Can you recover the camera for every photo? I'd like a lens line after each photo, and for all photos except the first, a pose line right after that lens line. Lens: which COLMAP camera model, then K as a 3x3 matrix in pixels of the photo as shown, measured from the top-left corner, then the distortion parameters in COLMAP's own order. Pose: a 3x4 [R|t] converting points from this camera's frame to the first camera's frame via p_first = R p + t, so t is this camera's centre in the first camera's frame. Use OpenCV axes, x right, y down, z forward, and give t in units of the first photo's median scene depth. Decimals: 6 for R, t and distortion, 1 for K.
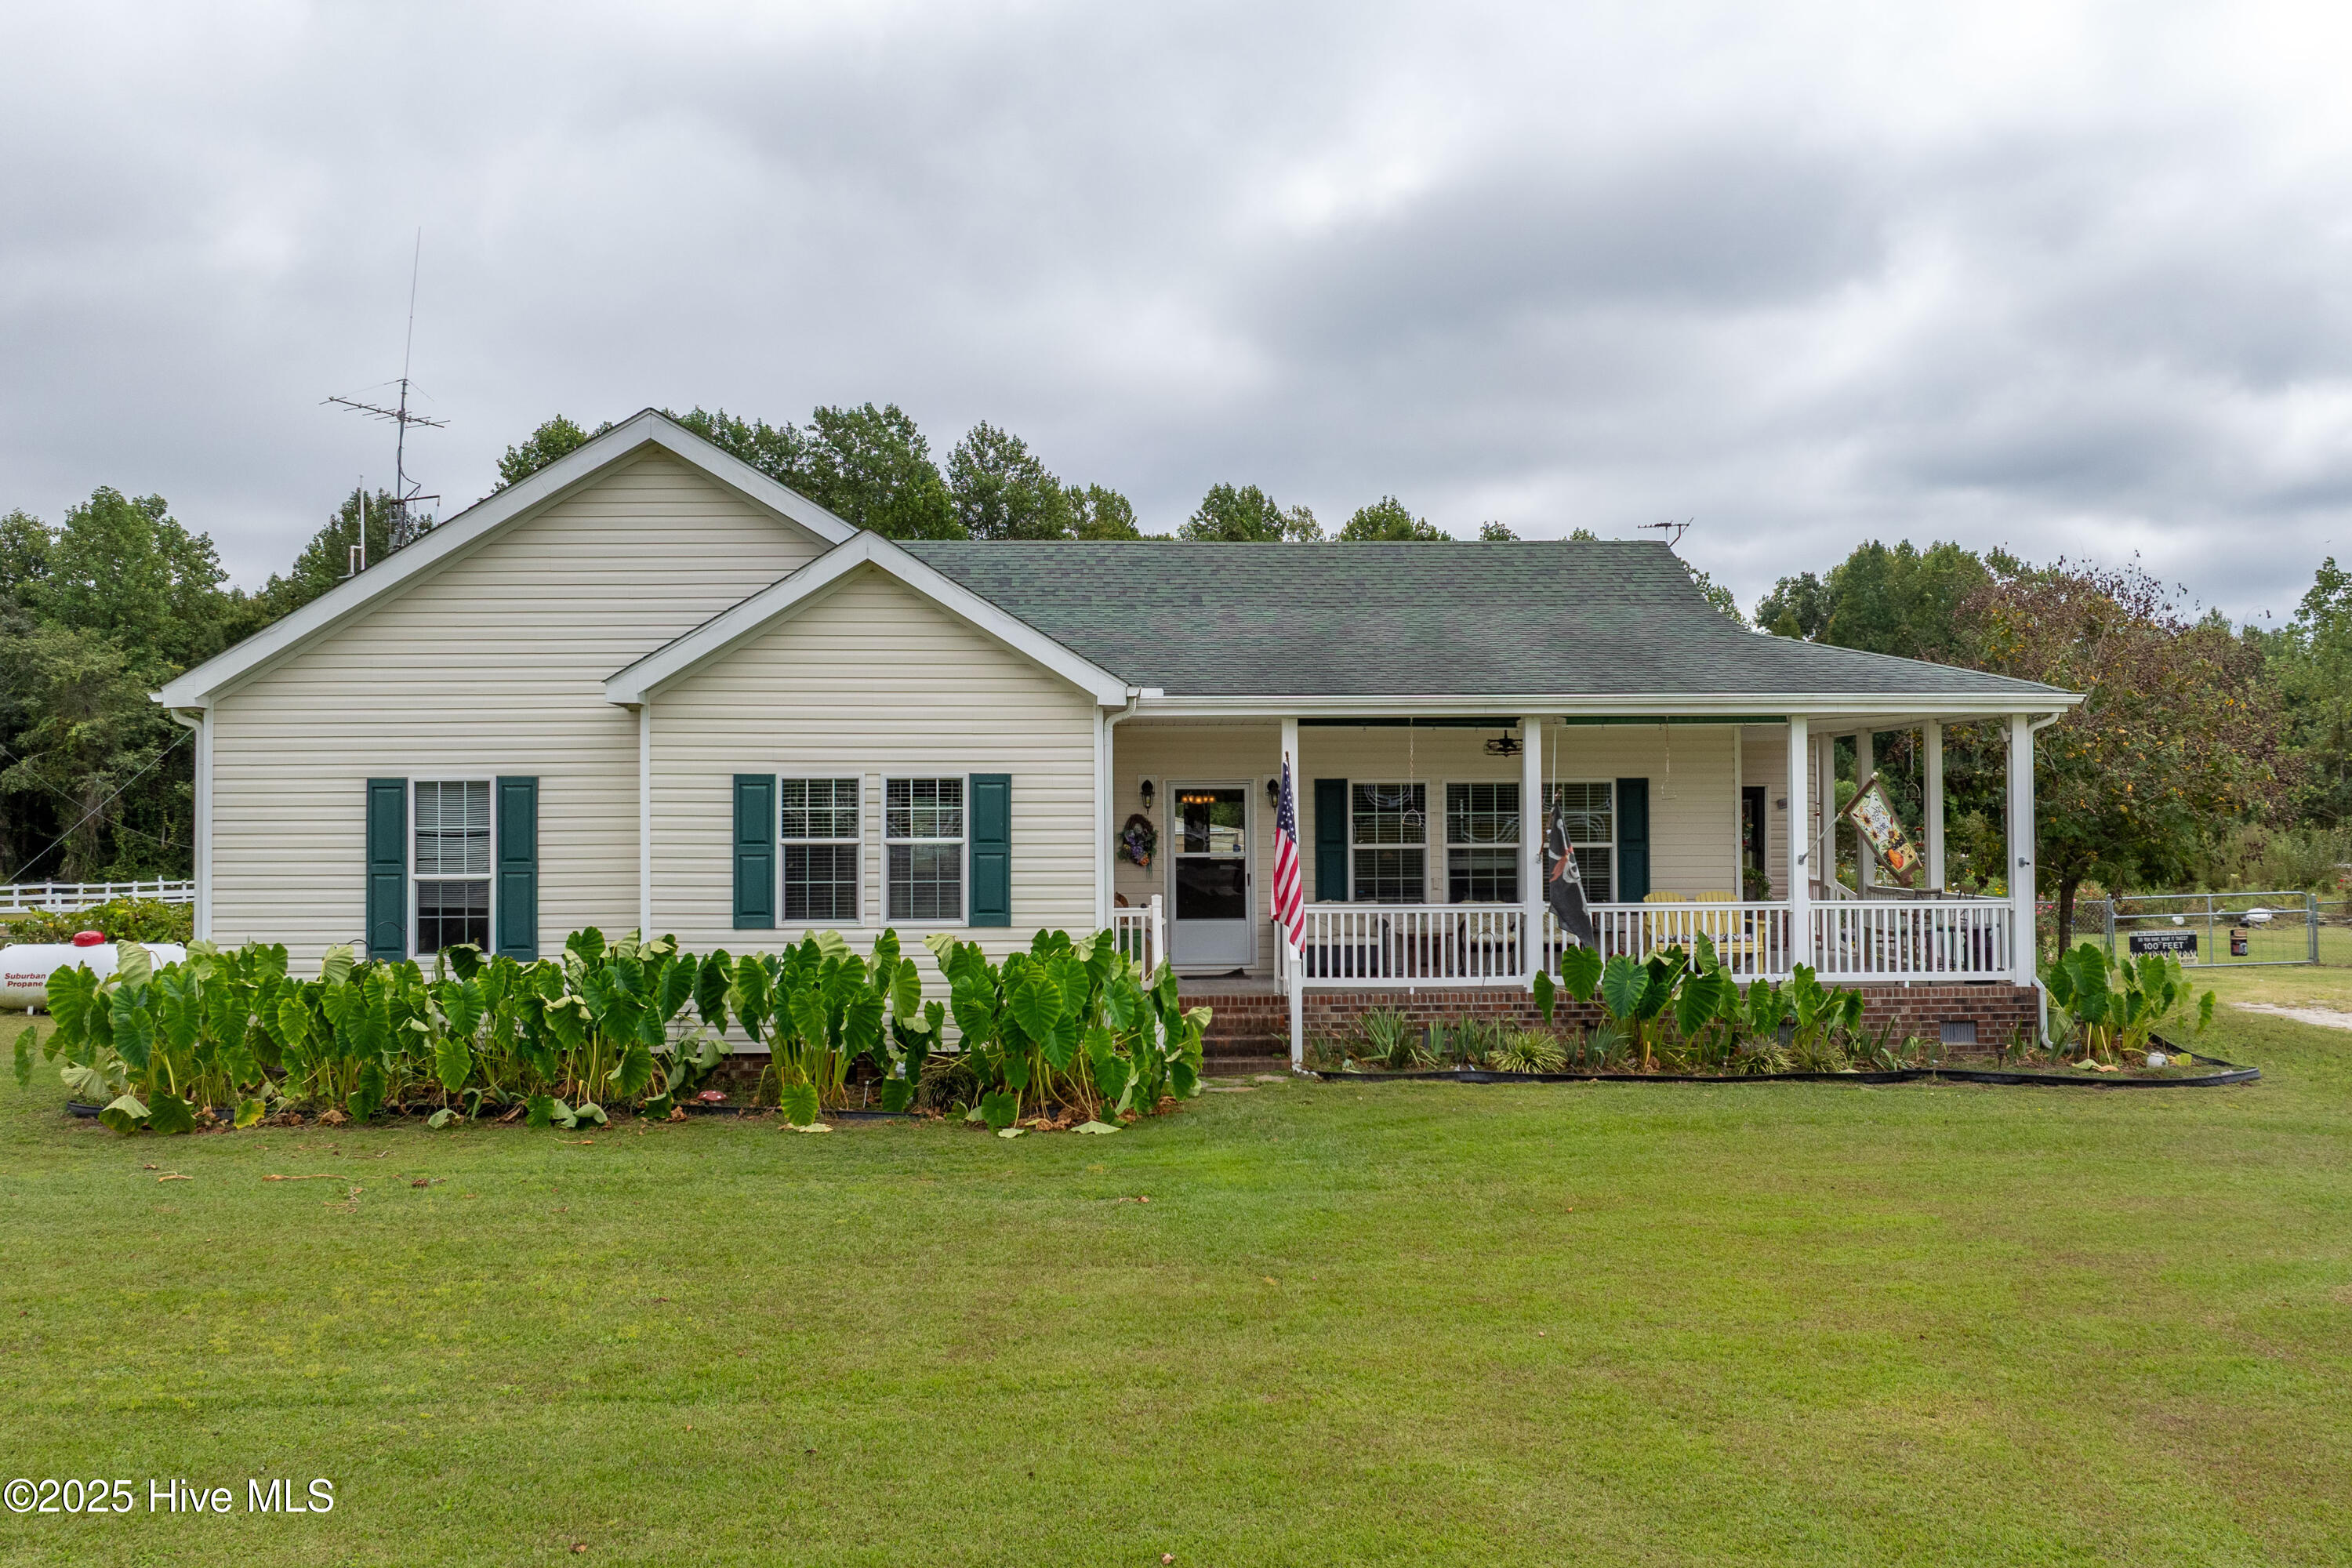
lens RADIAL K [[1985.7, 0, 1182.7], [0, 1985.7, 775.2], [0, 0, 1]] dist [0.000656, -0.004718]
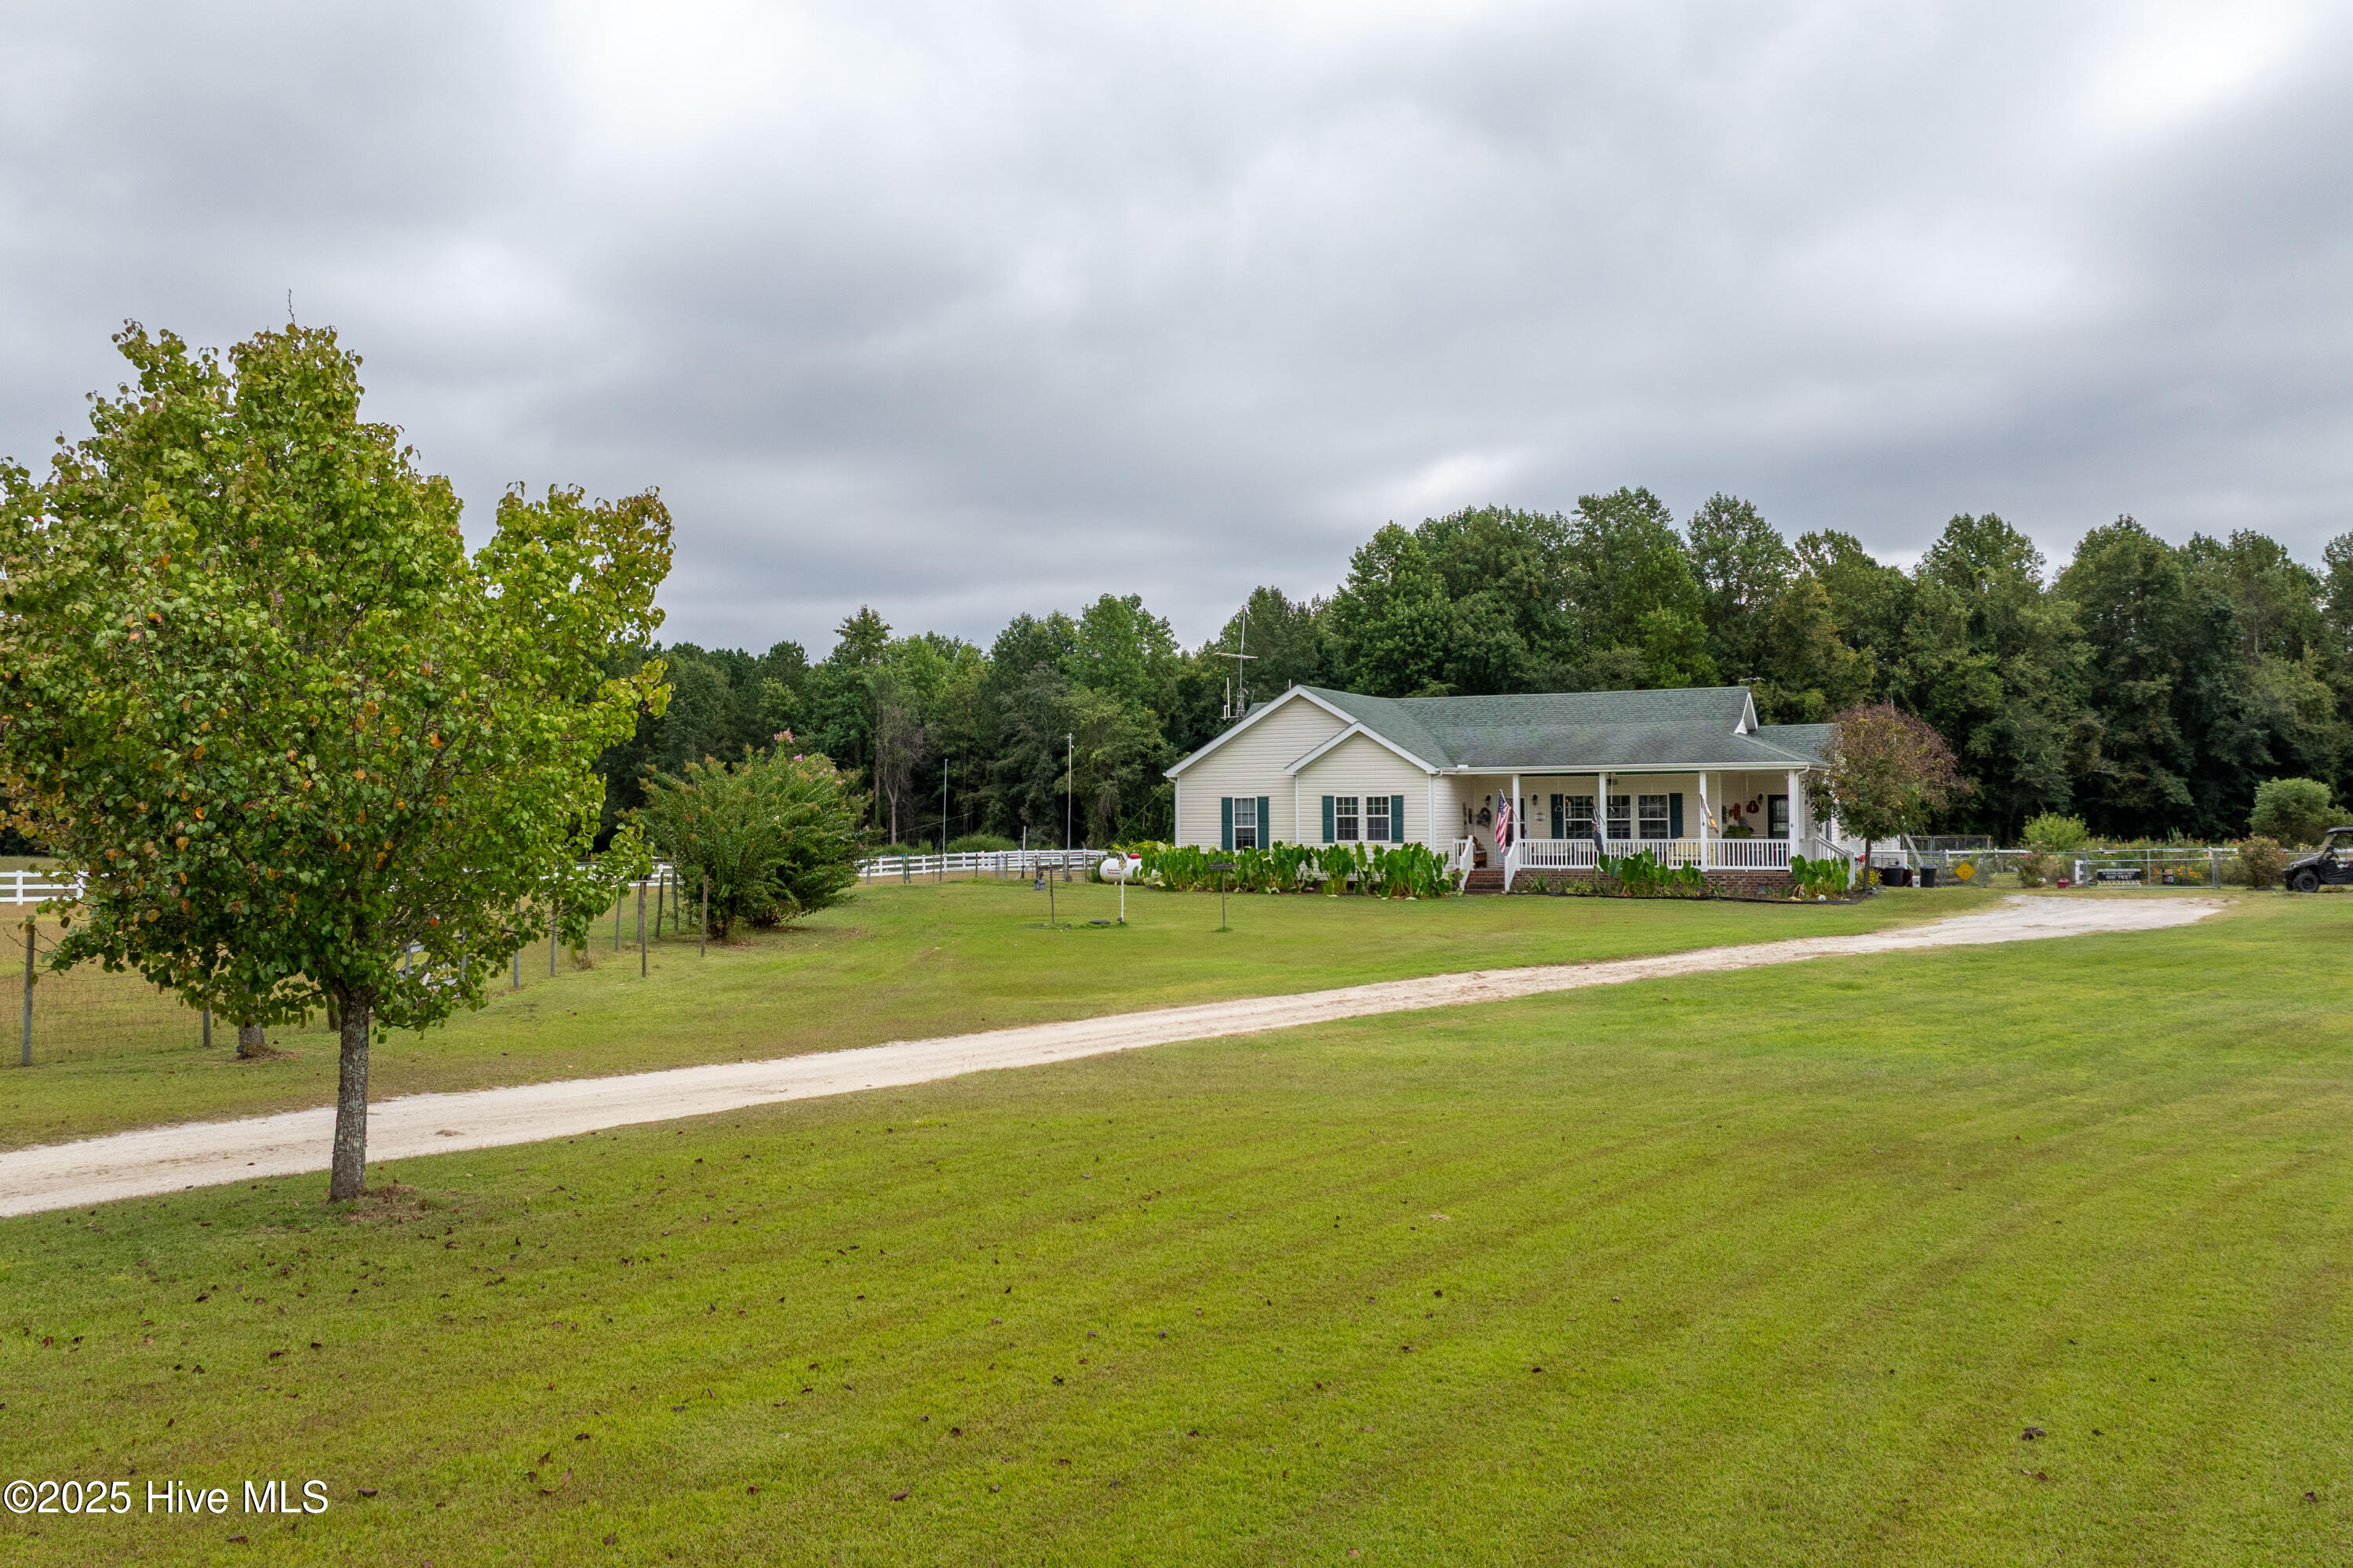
lens RADIAL K [[1986.3, 0, 1183.2], [0, 1986.3, 775.2], [0, 0, 1]] dist [0.000656, -0.004718]
pose [[0.902062, -0.010497, -0.431478, 0.195329], [0.012801, 0.999915, 0.002435, -0.009044], [0.431416, -0.007720, 0.902120, -0.409805]]
